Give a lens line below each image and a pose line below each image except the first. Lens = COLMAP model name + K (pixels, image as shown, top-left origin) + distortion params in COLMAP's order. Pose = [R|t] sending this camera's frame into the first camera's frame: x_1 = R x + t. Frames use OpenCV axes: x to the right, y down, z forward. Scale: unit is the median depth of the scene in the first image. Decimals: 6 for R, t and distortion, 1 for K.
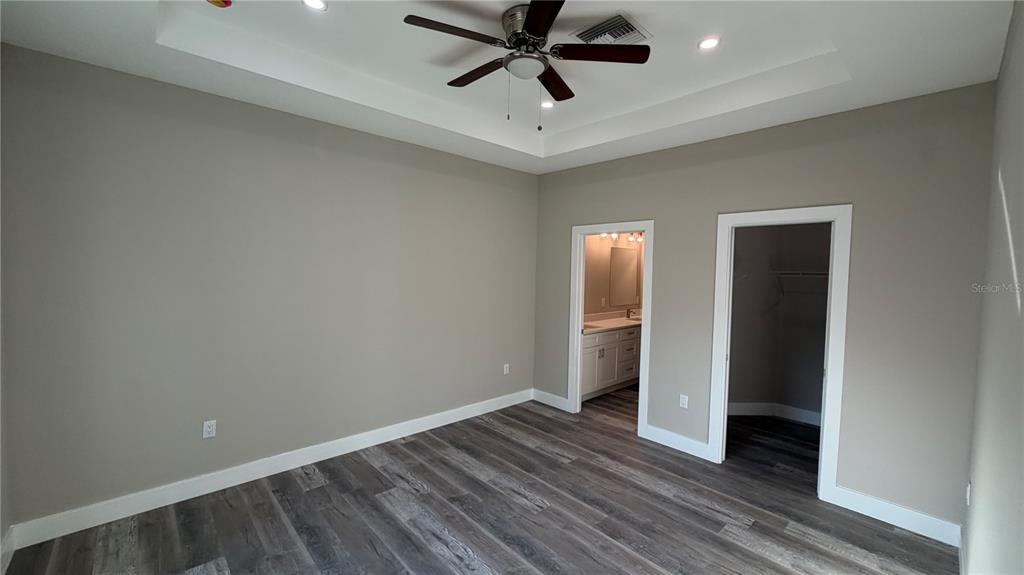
lens RADIAL K [[408.1, 0, 515.1], [0, 408.1, 289.2], [0, 0, 1]] dist [-0.000036, -0.000074]
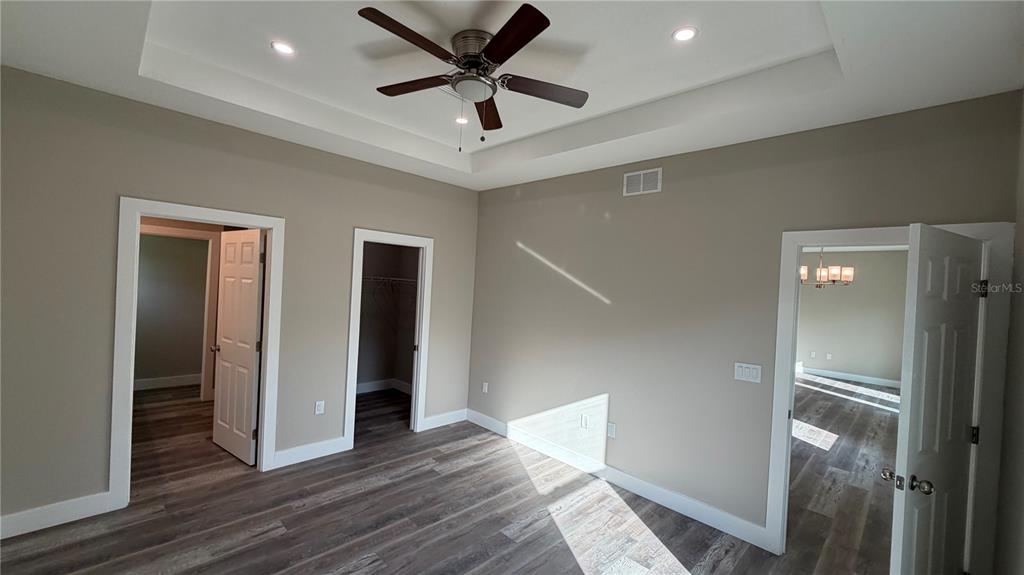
lens RADIAL K [[408.1, 0, 517.6], [0, 408.1, 286.4], [0, 0, 1]] dist [-0.000036, -0.000074]
pose [[-0.049979, -0.028894, 0.998332, -0.676549], [-0.002841, 0.999582, 0.028788, -0.058232], [-0.998746, -0.001397, -0.050040, 0.635767]]
